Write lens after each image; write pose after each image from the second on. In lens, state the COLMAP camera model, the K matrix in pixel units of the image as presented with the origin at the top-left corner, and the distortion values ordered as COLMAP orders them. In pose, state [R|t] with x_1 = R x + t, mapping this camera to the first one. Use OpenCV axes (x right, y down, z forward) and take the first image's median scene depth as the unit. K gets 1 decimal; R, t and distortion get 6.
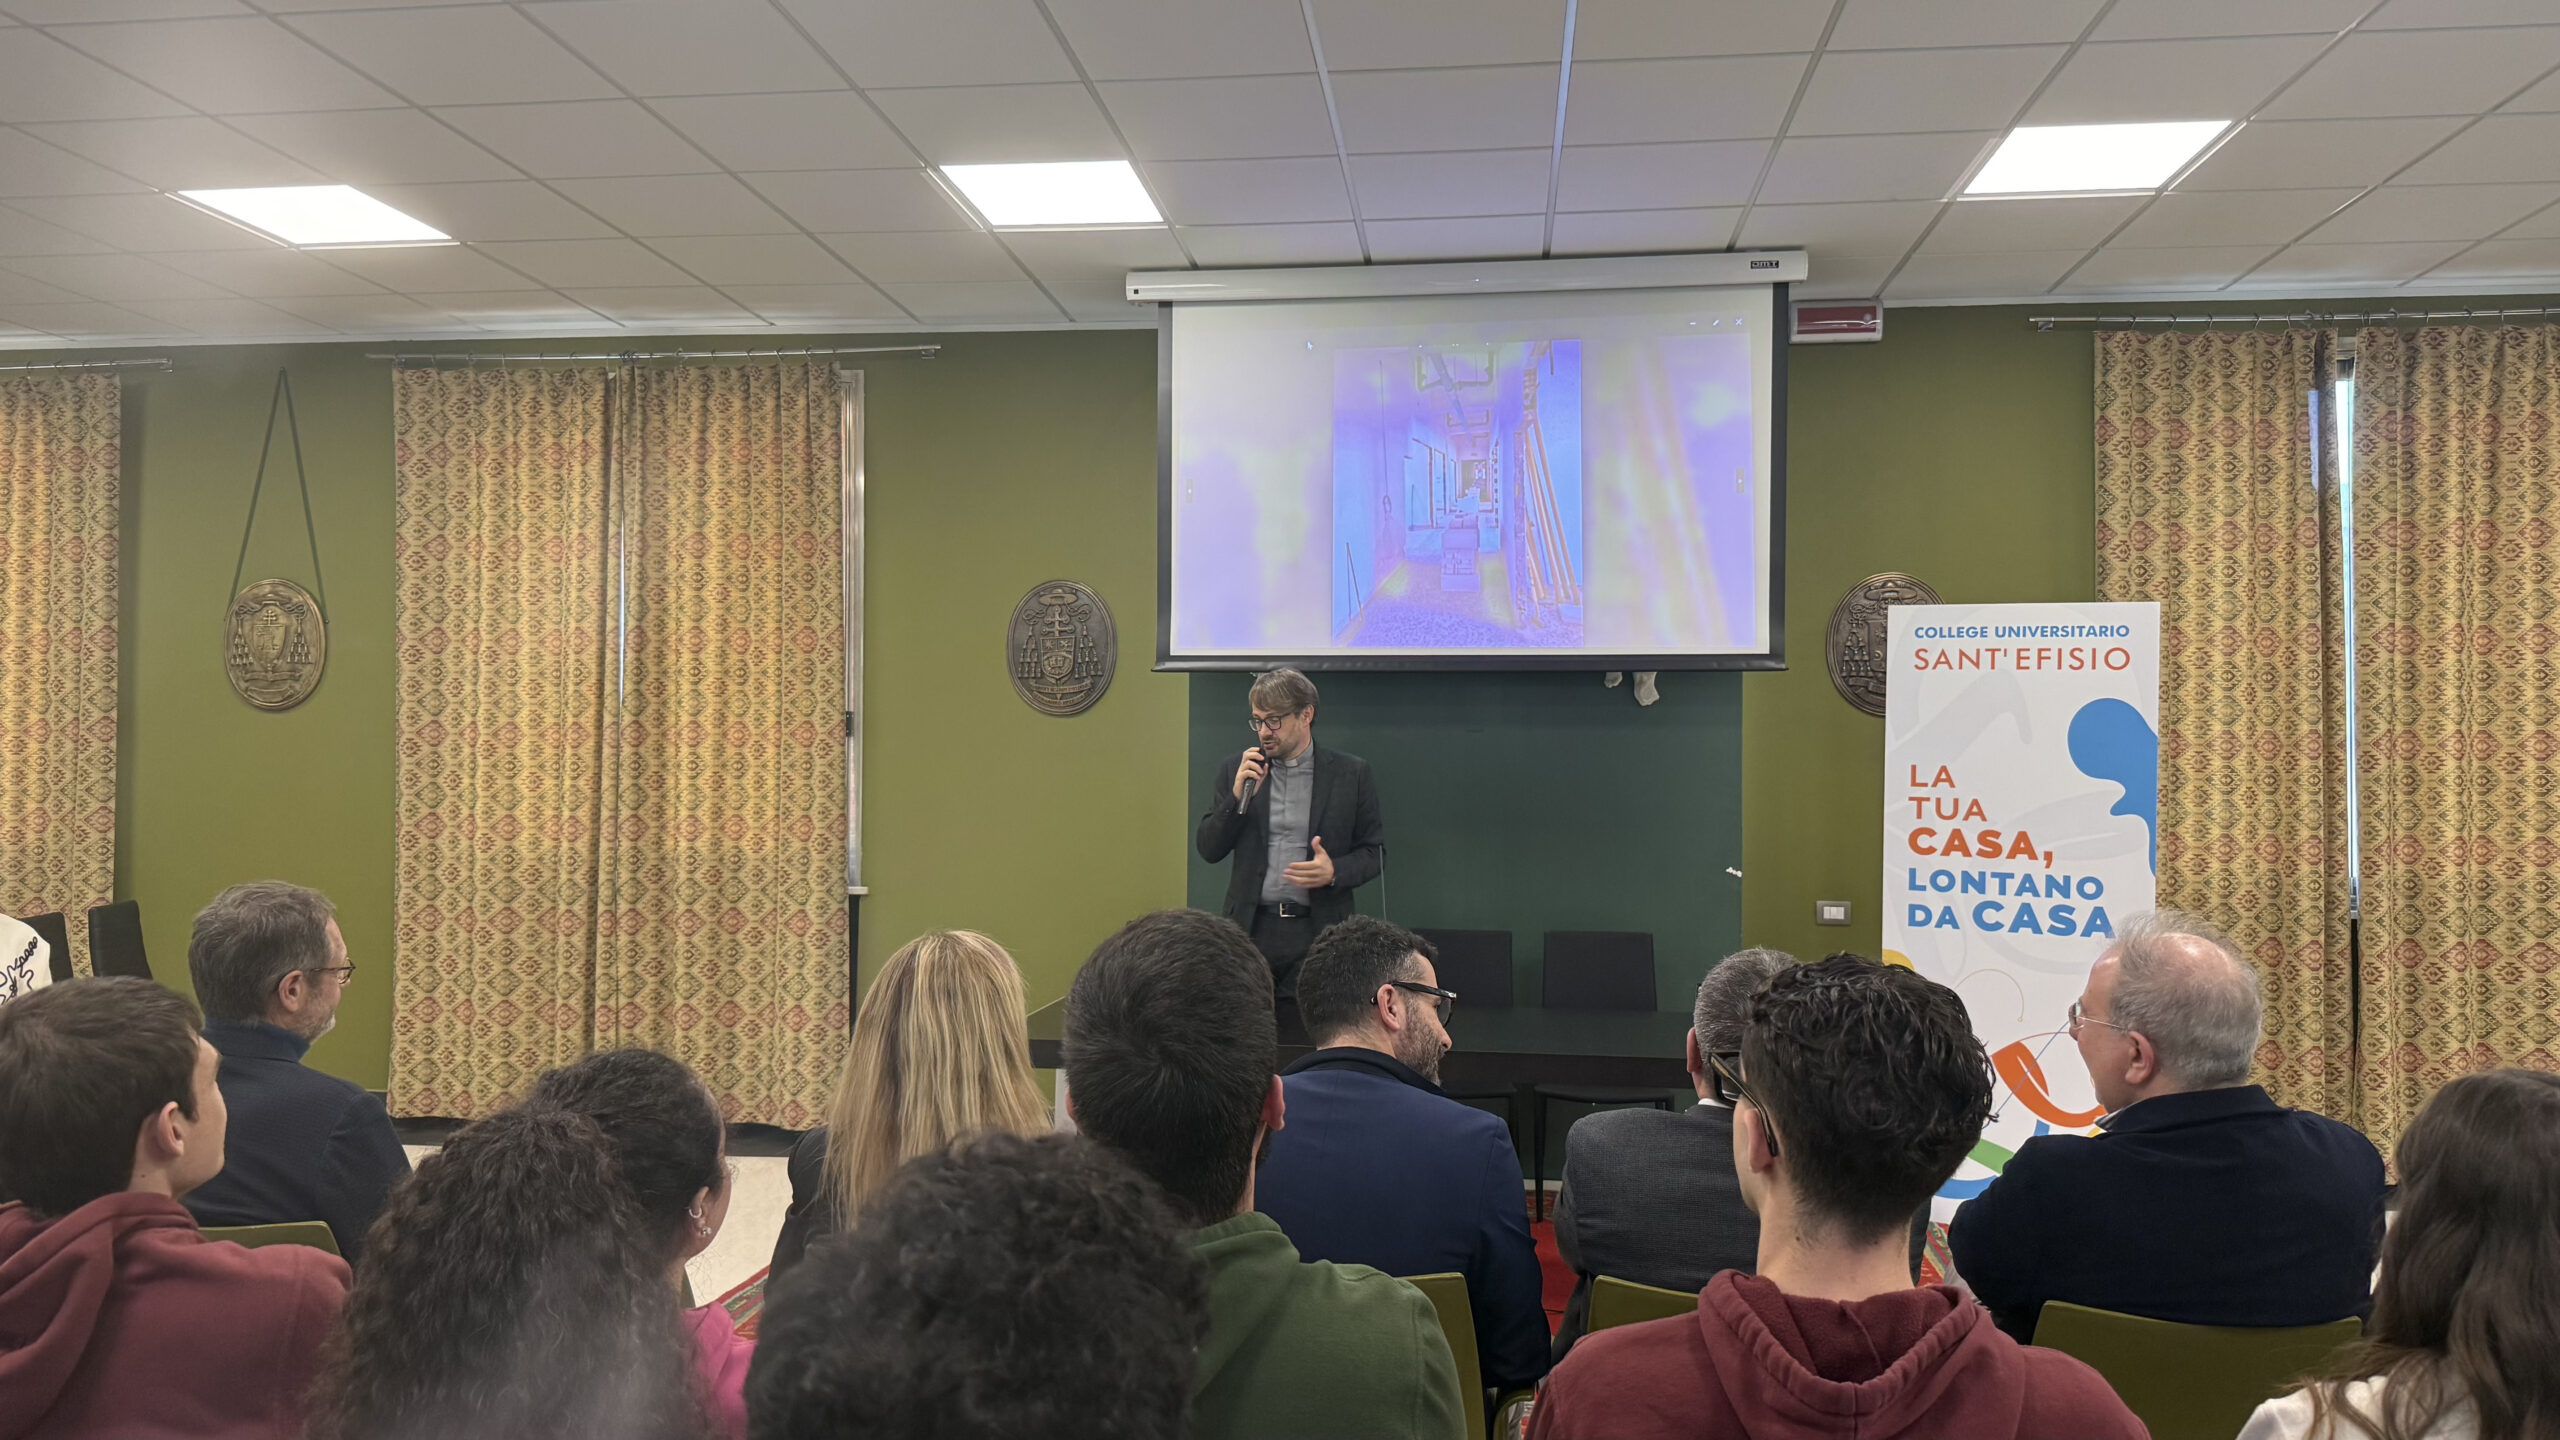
lens RADIAL K [[1785.3, 0, 1280.0], [0, 1785.3, 720.0], [0, 0, 1]] dist [0.097599, -0.170173]
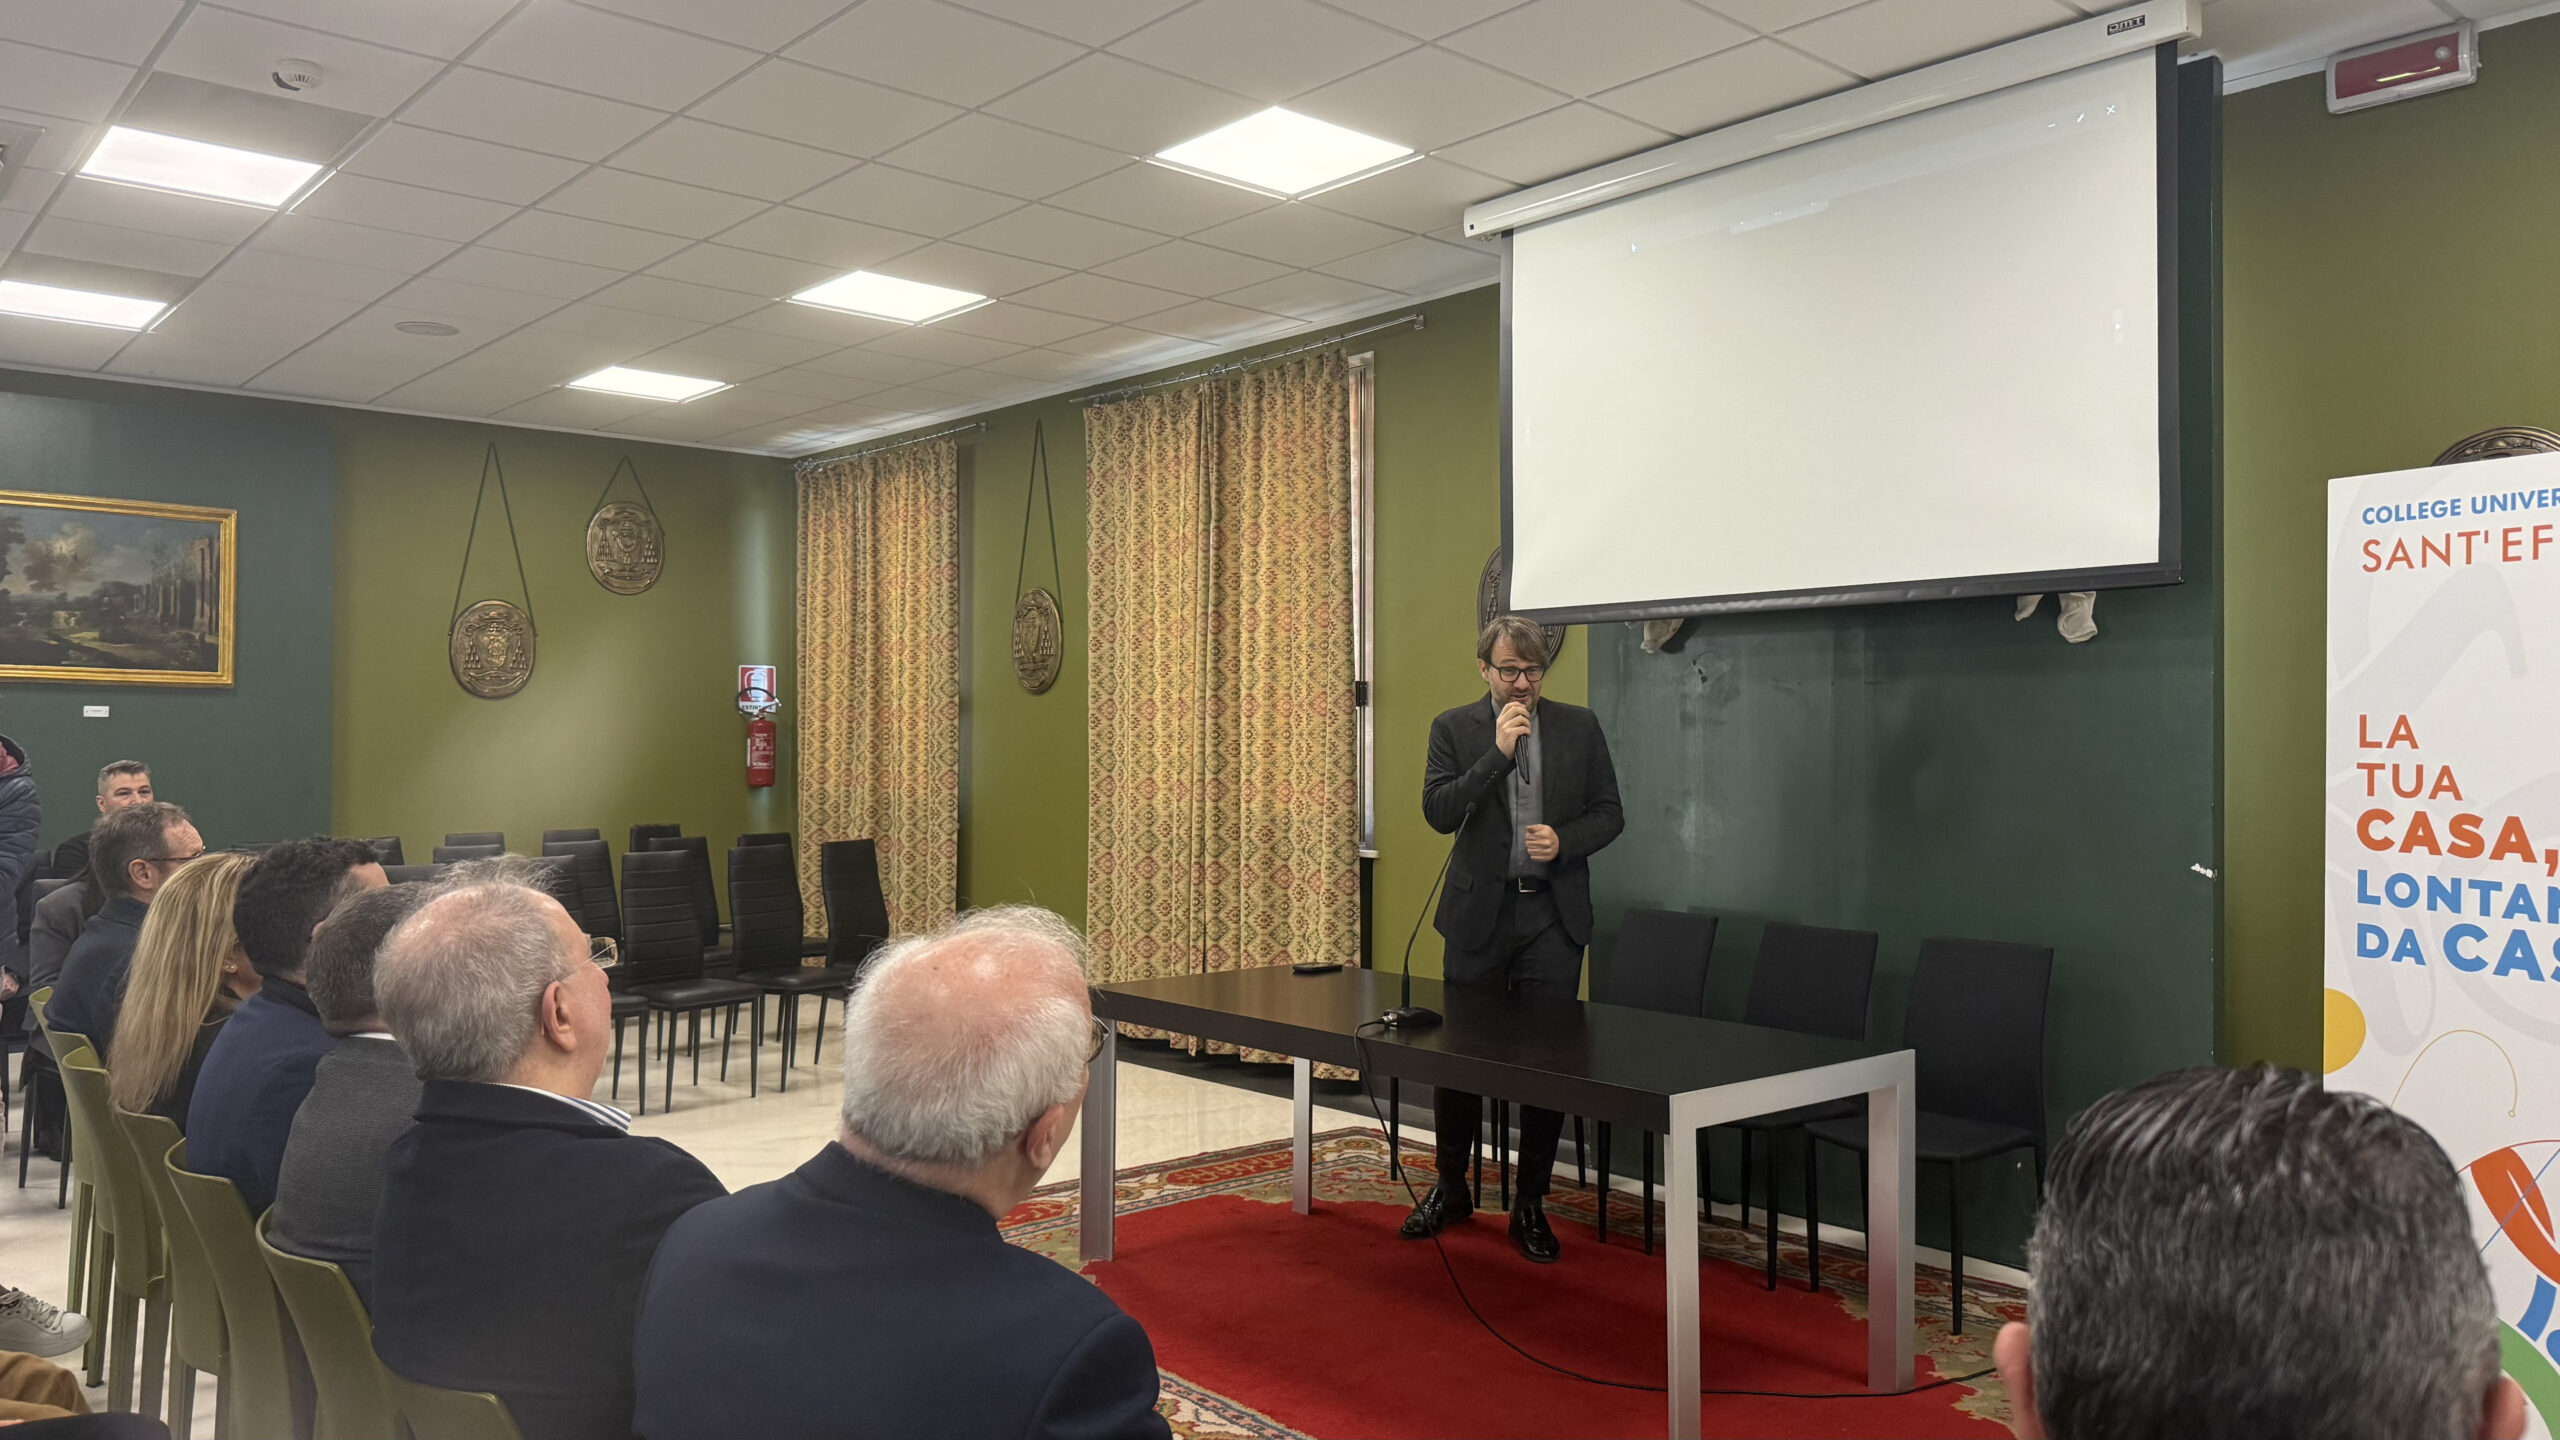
lens RADIAL K [[1805.8, 0, 1281.6], [0, 1805.8, 709.3], [0, 0, 1]] dist [0.080937, -0.100932]
pose [[0.741249, -0.016875, -0.671018, 0.498971], [0.017855, 0.999826, -0.005419, 0.018811], [0.670993, -0.007964, 0.741421, 0.223082]]
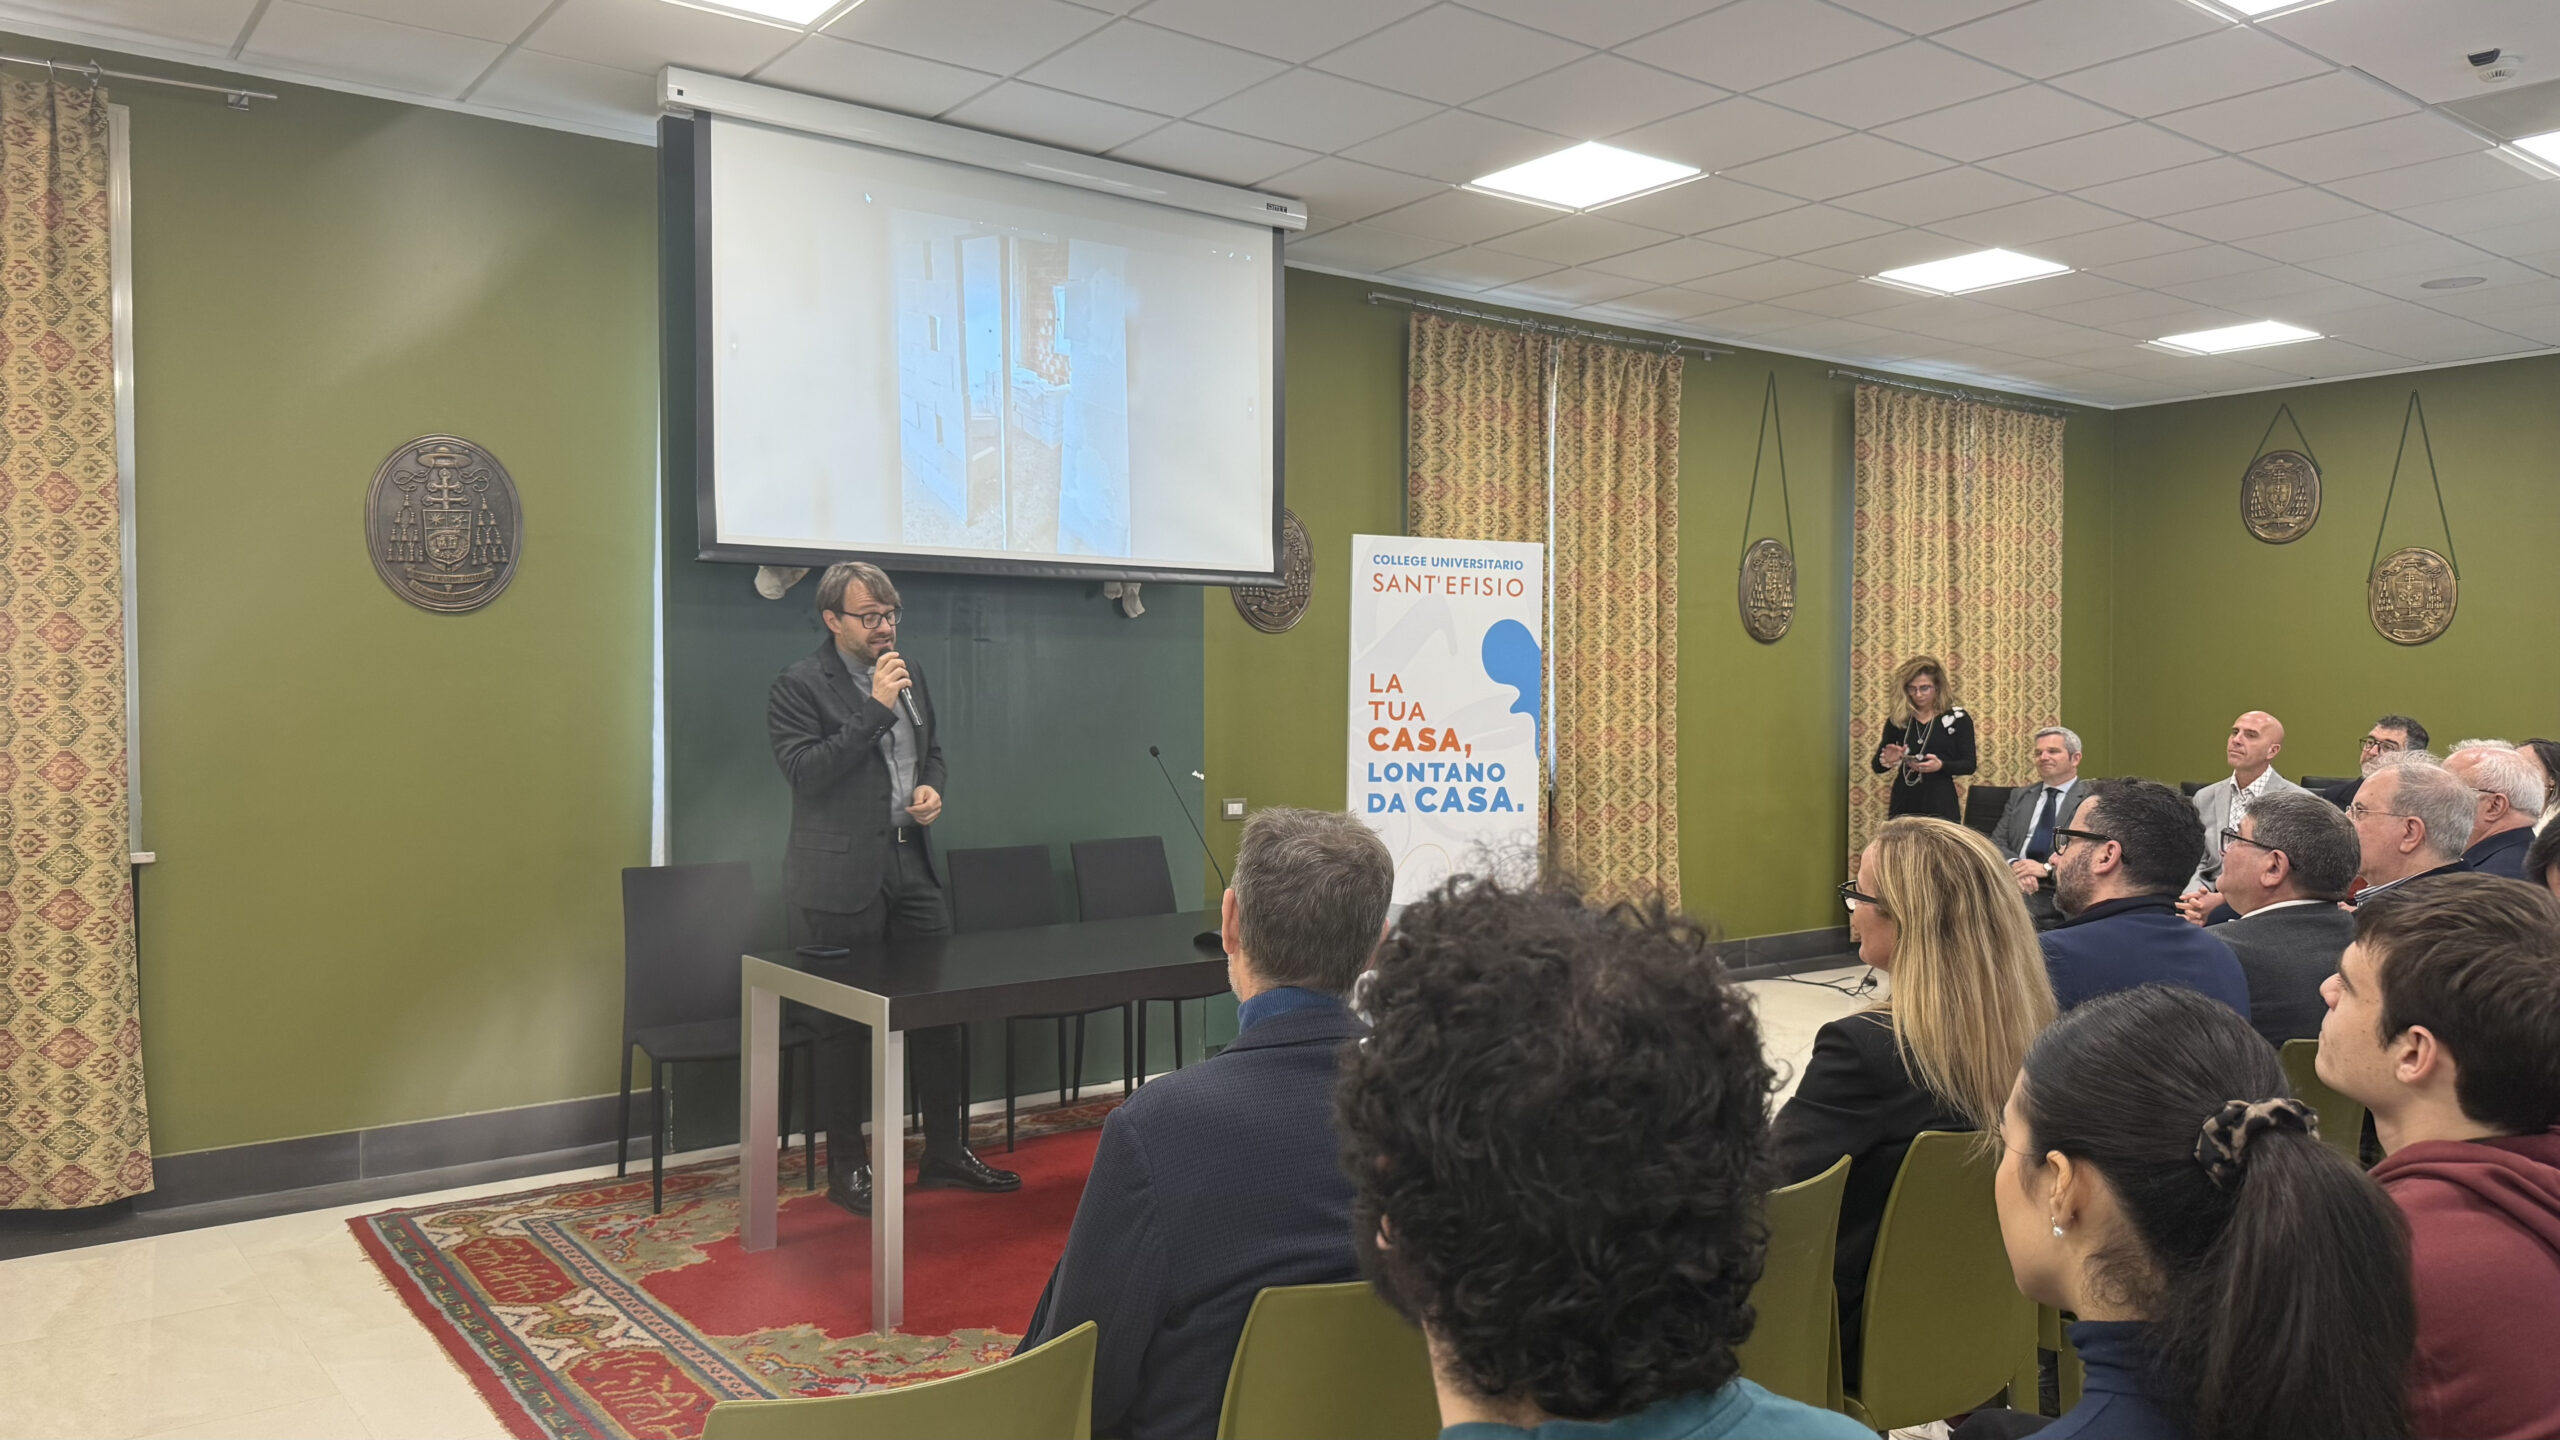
lens RADIAL K [[1789.8, 0, 1293.0], [0, 1789.8, 721.9], [0, 0, 1]] dist [0.141805, -0.201505]
pose [[0.715052, -0.019546, 0.698798, -0.478852], [-0.009643, 0.999238, 0.037817, 0.012482], [-0.699005, -0.033780, 0.714318, 0.207162]]
